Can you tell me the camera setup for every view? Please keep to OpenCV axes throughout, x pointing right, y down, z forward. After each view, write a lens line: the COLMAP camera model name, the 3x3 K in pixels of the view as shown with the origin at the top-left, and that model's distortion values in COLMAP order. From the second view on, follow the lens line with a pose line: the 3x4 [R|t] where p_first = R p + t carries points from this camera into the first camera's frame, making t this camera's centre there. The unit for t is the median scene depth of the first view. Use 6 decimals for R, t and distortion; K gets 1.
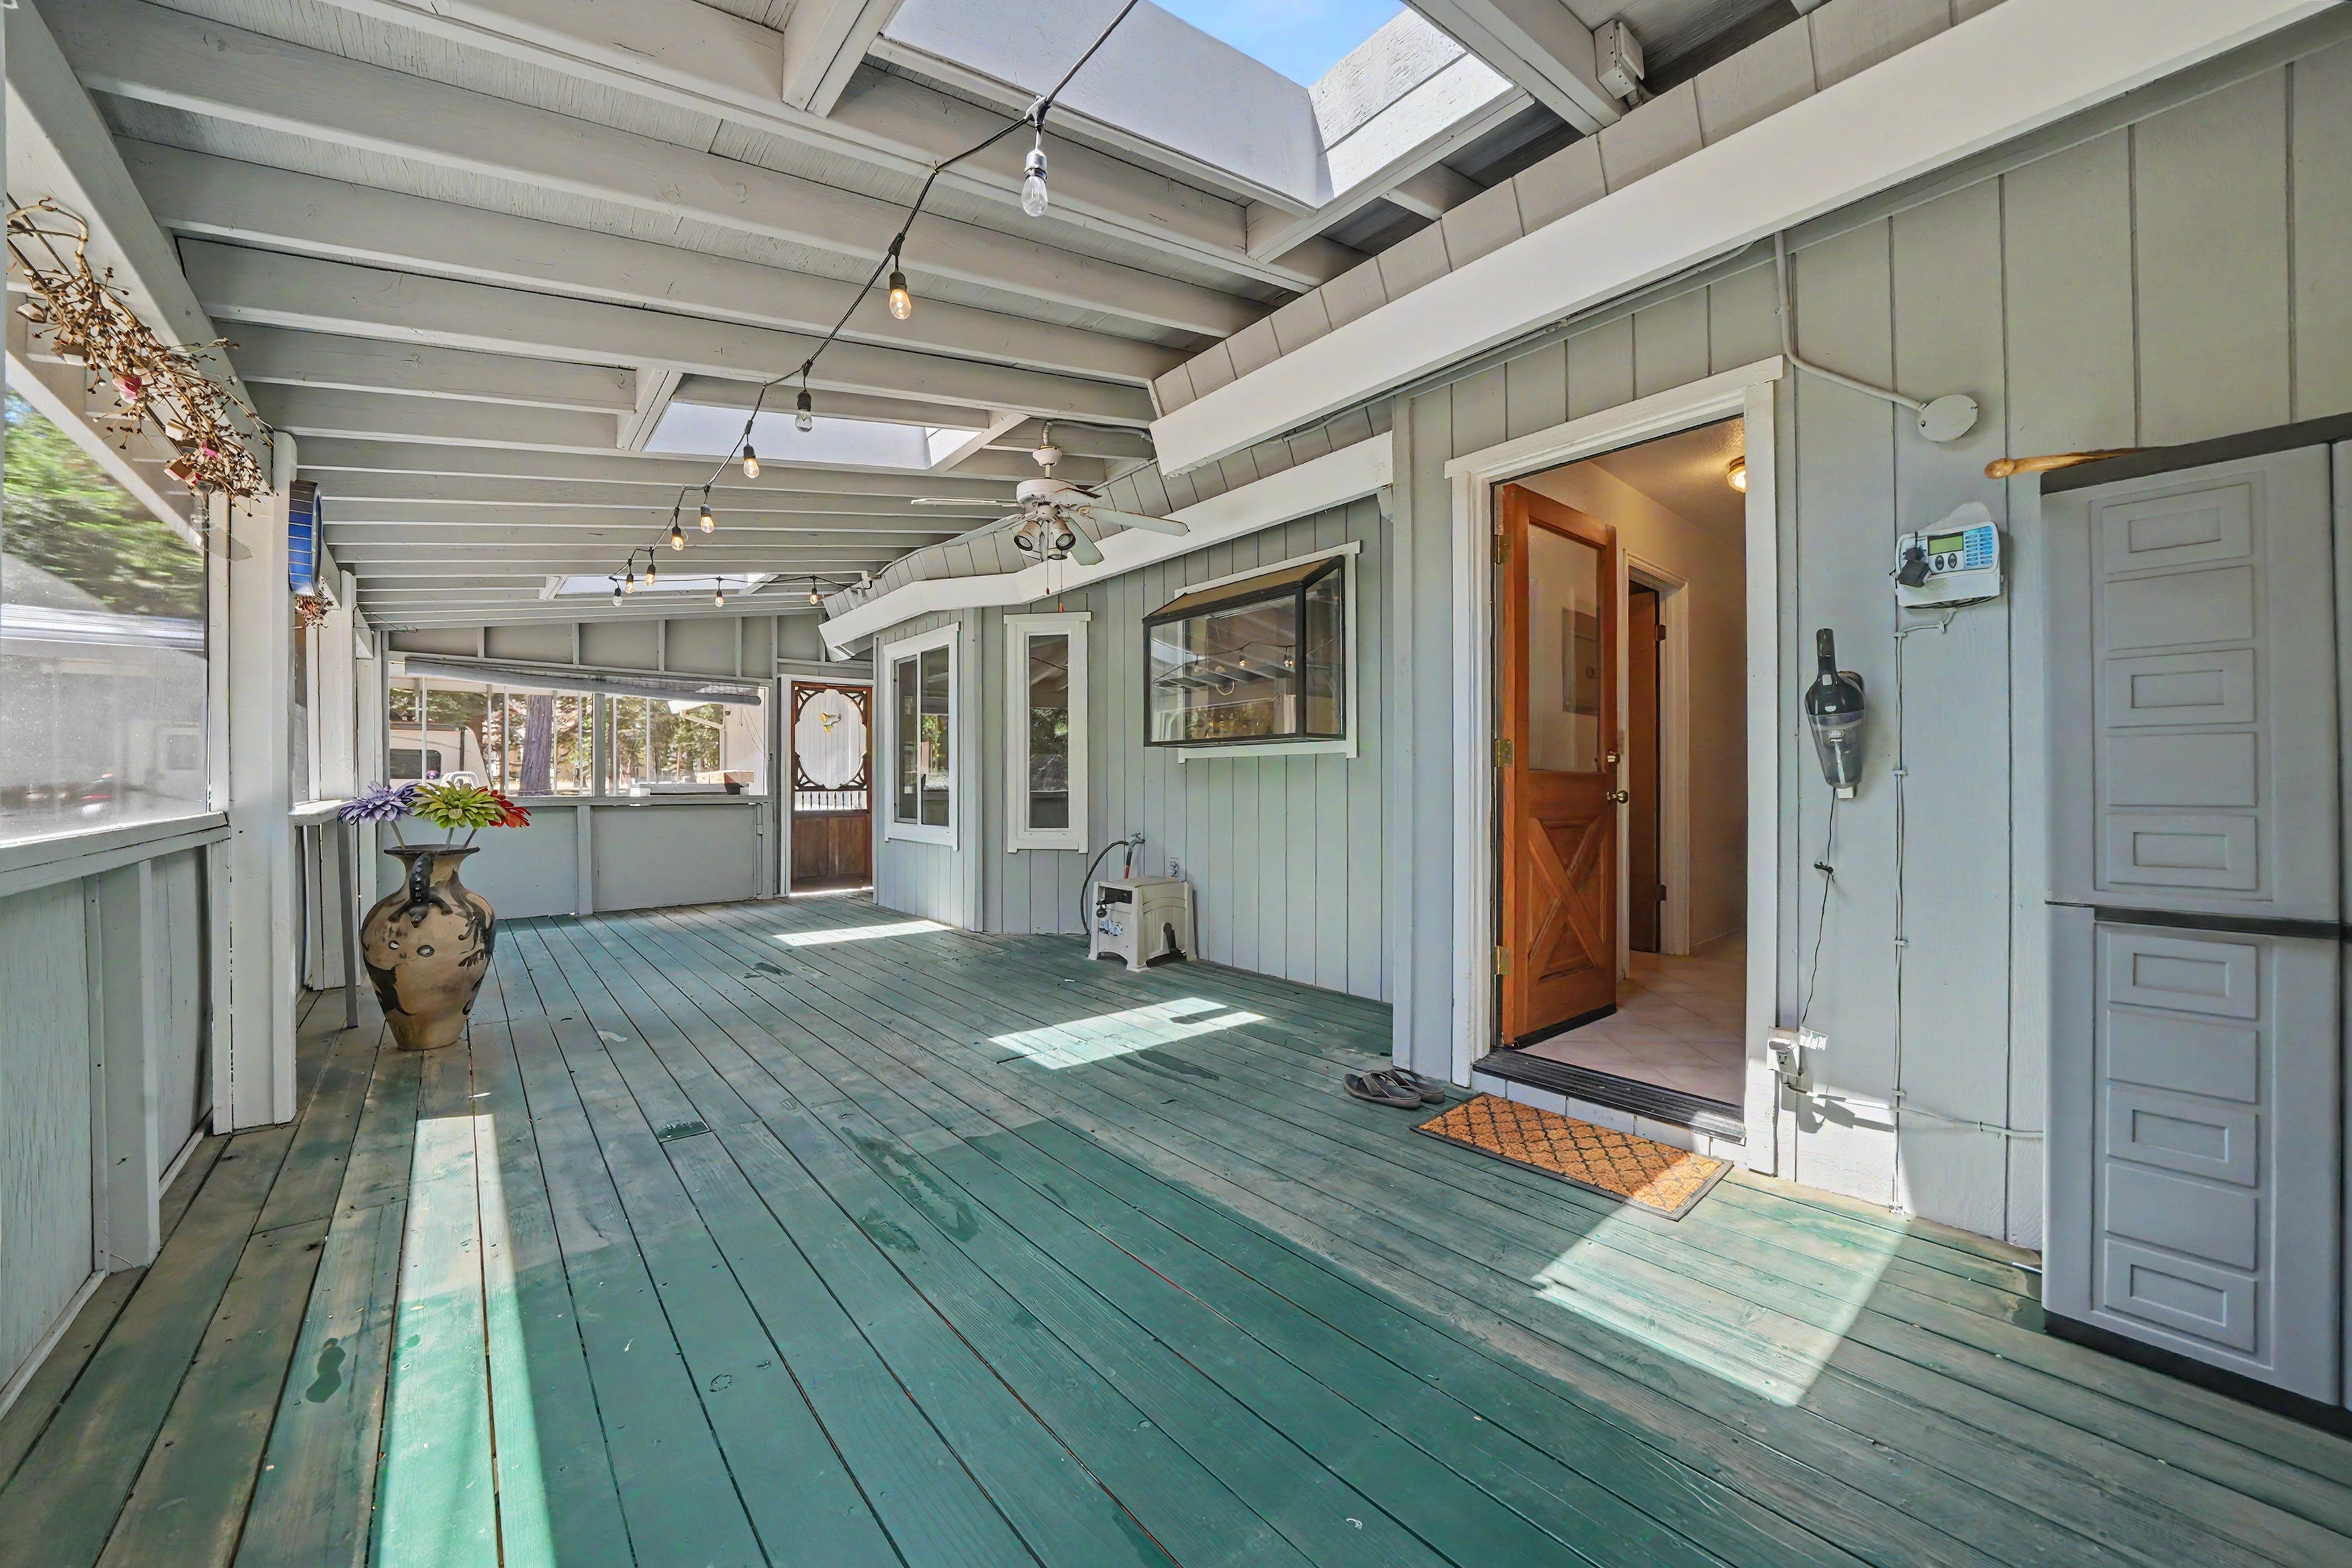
lens RADIAL K [[836.2, 0, 1167.8], [0, 836.2, 784.8], [0, 0, 1]] dist [-0.020246, 0.000590]
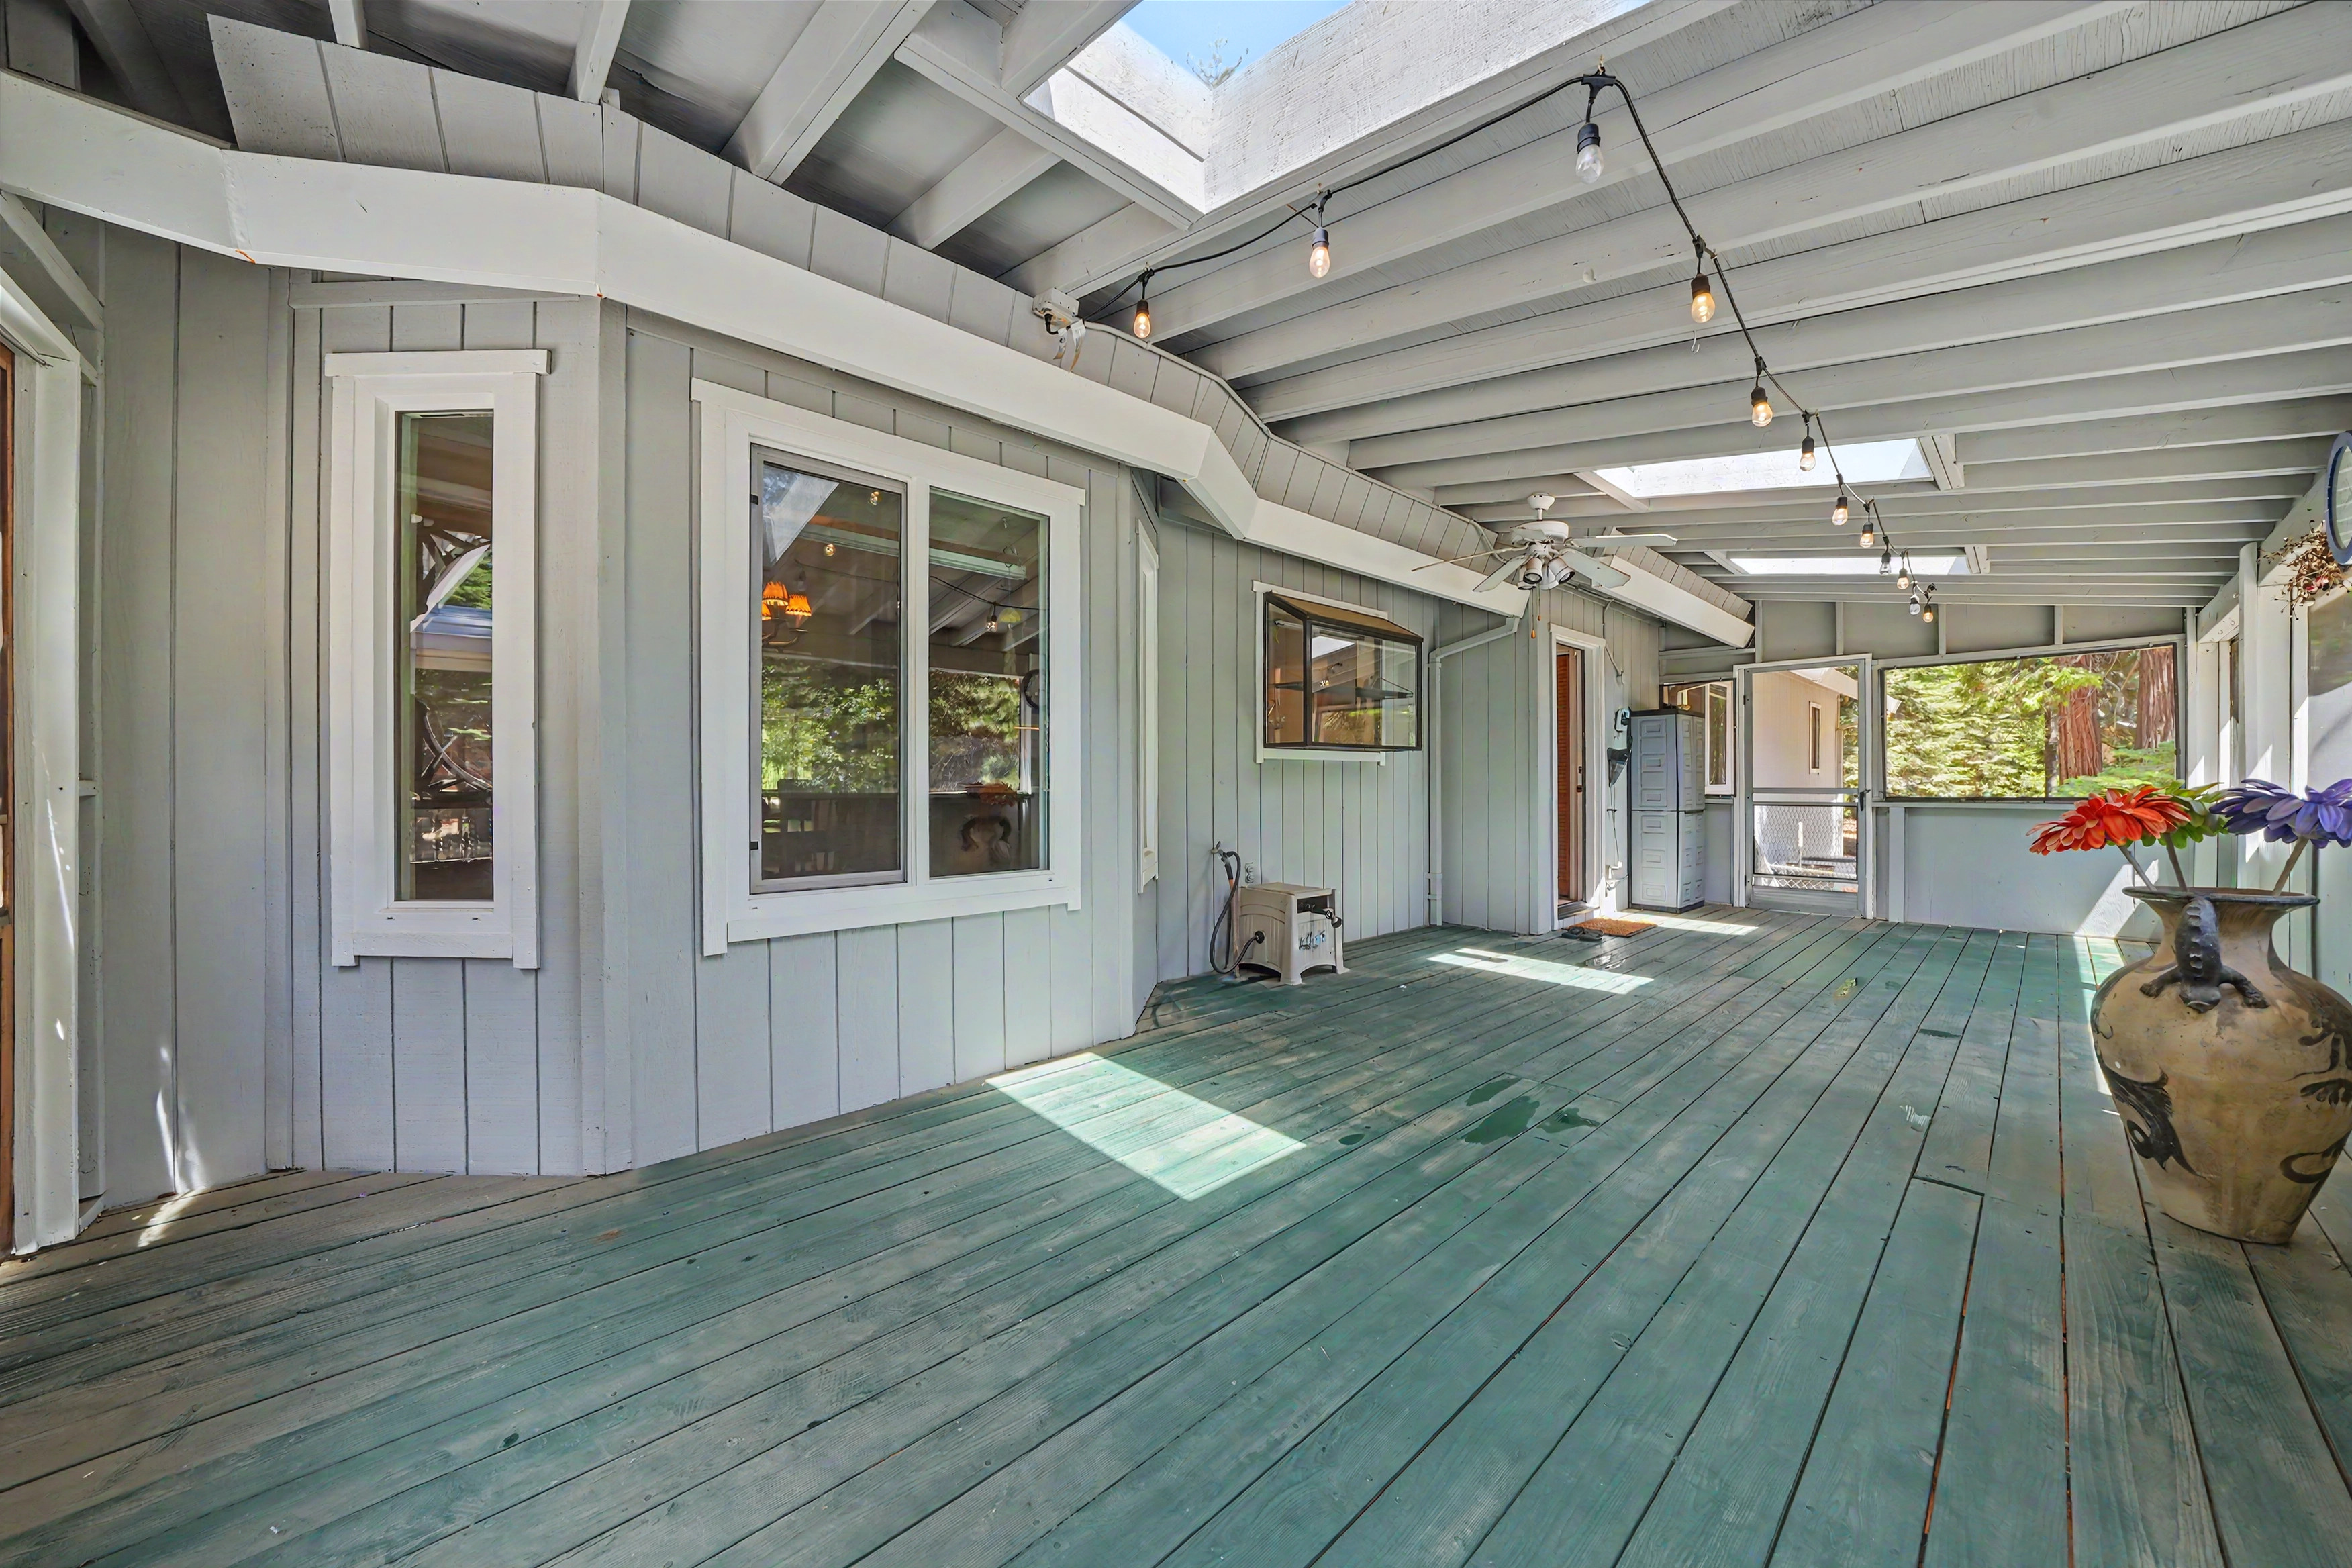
lens RADIAL K [[836.2, 0, 1167.8], [0, 836.2, 784.8], [0, 0, 1]] dist [-0.020246, 0.000590]
pose [[-0.033950, 0.006603, 0.999402, -1.439268], [-0.010266, 0.999923, -0.006956, 0.014376], [-0.999371, -0.010496, -0.033880, 1.755842]]
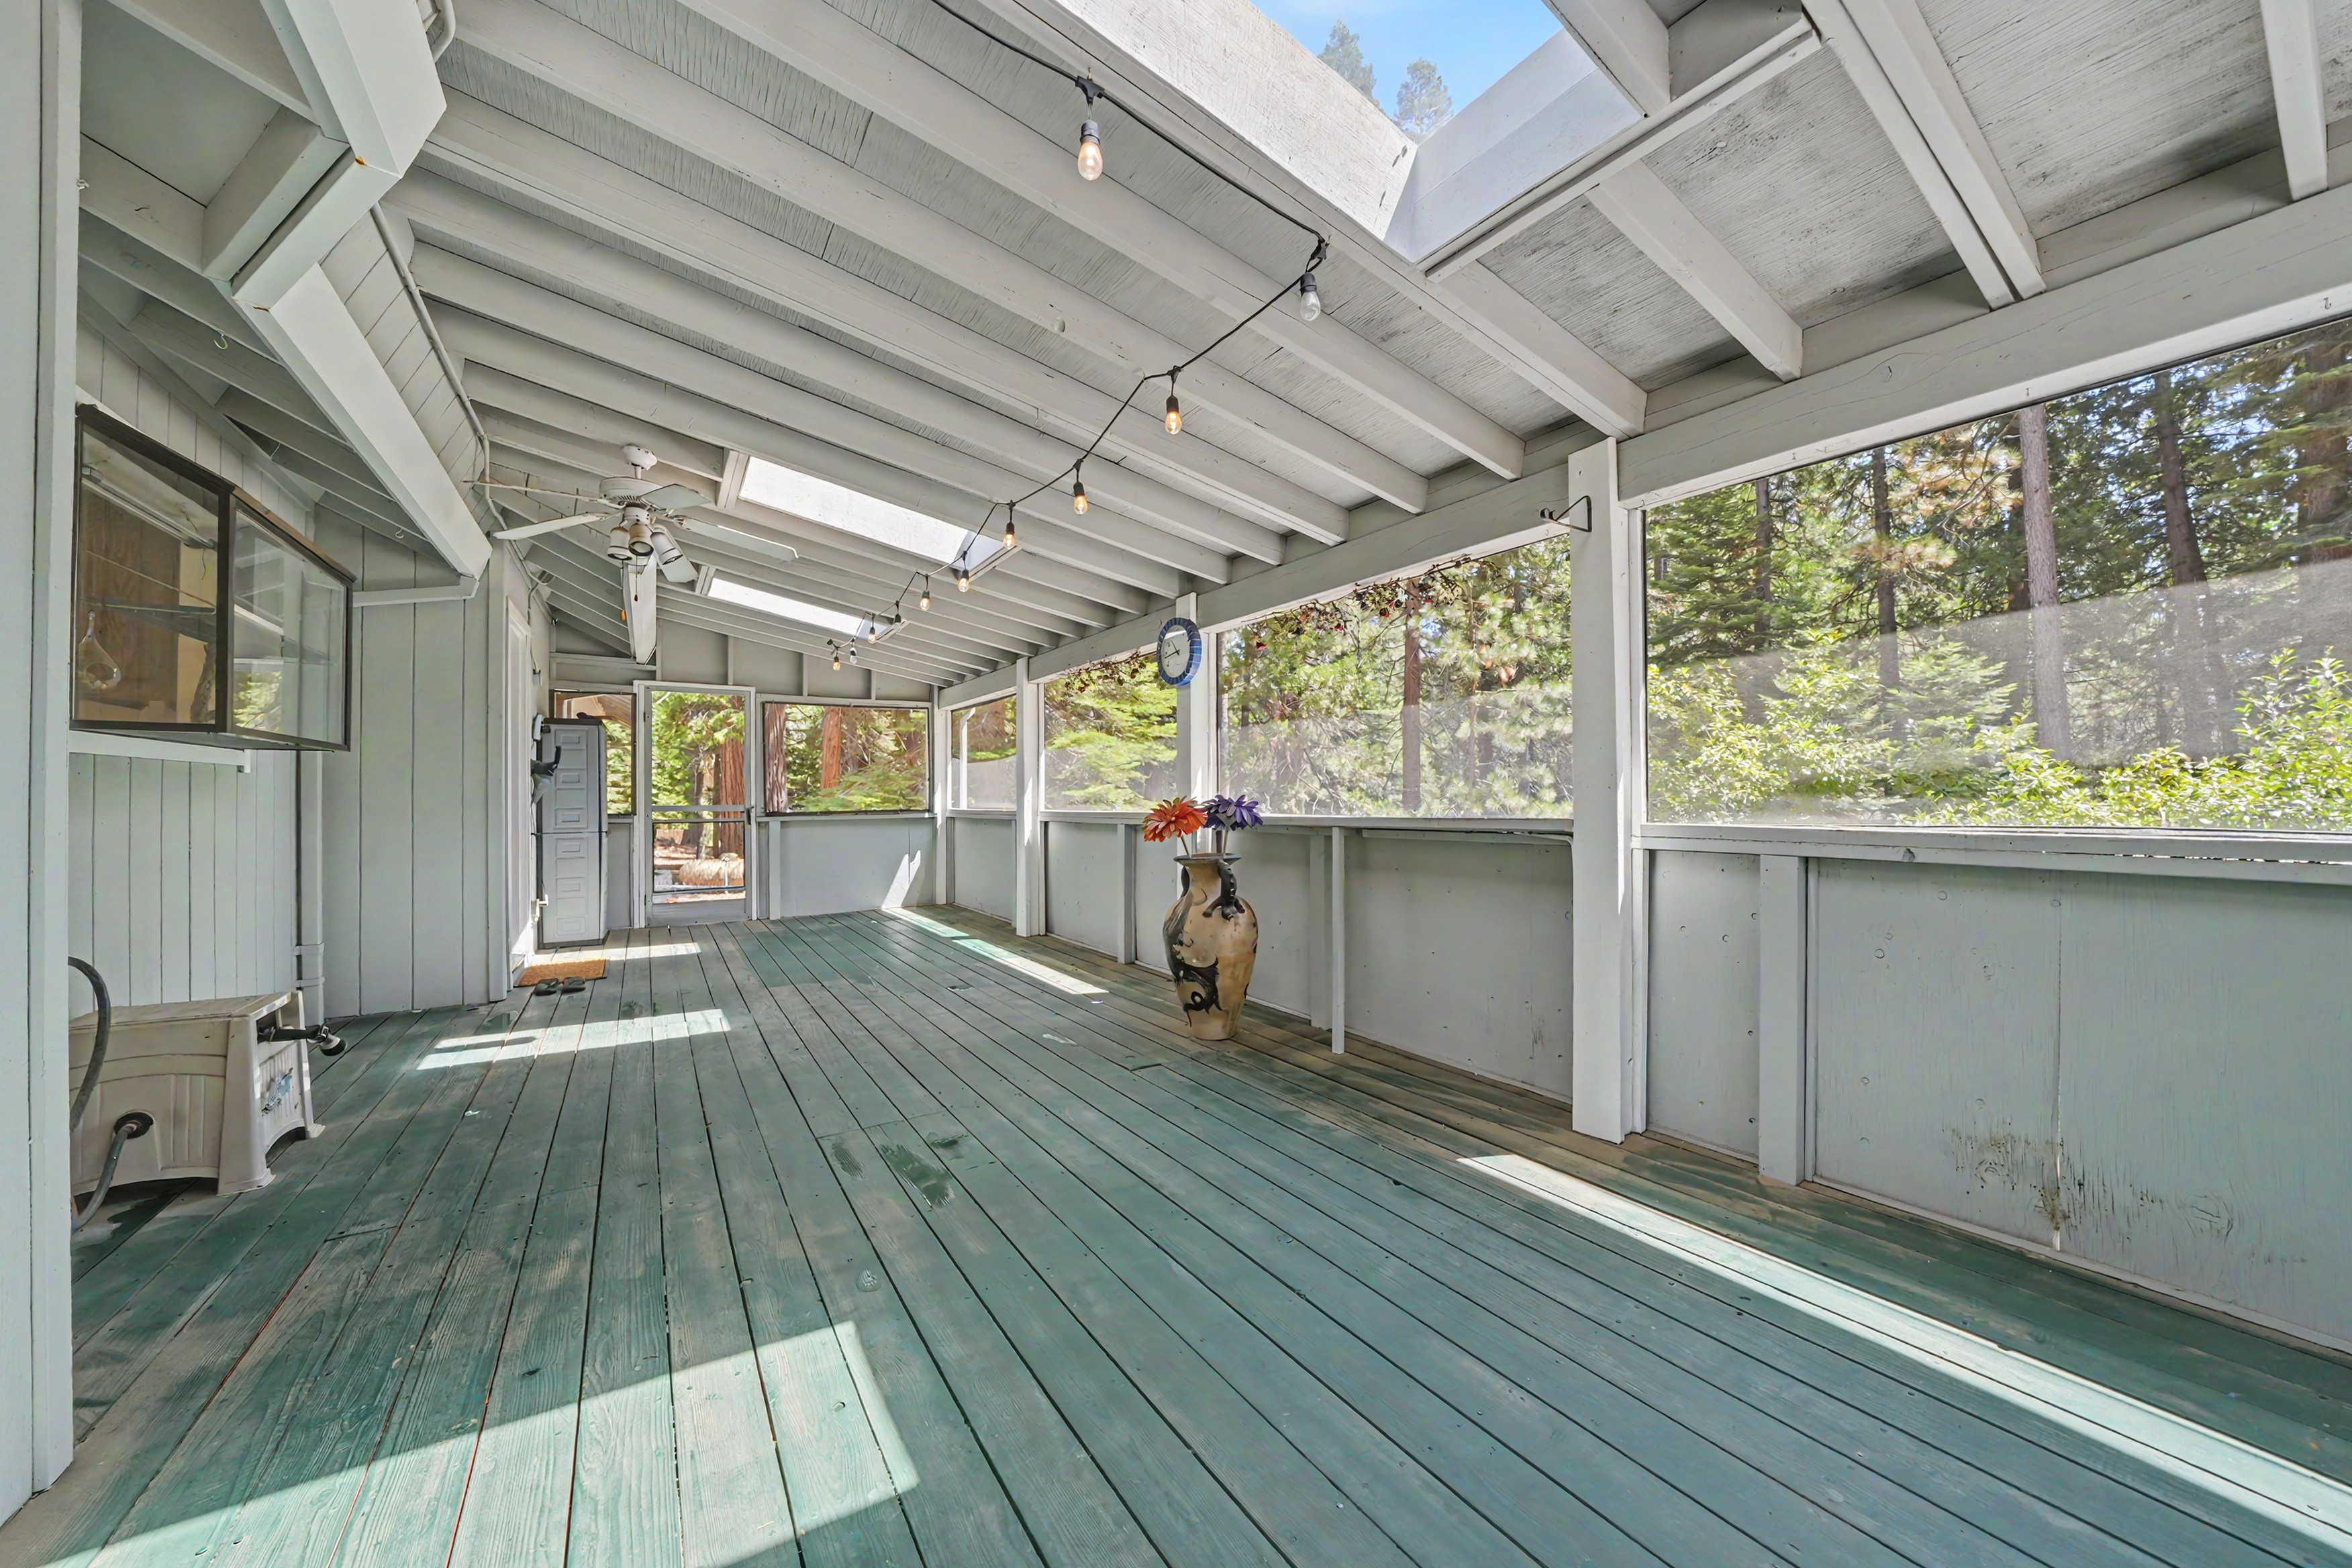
lens RADIAL K [[836.2, 0, 1167.8], [0, 836.2, 784.8], [0, 0, 1]] dist [-0.020246, 0.000590]
pose [[-0.992808, 0.017850, 0.118380, -0.958454], [0.014571, 0.999487, -0.028507, 0.016896], [-0.118828, -0.026577, -0.992559, 2.093808]]
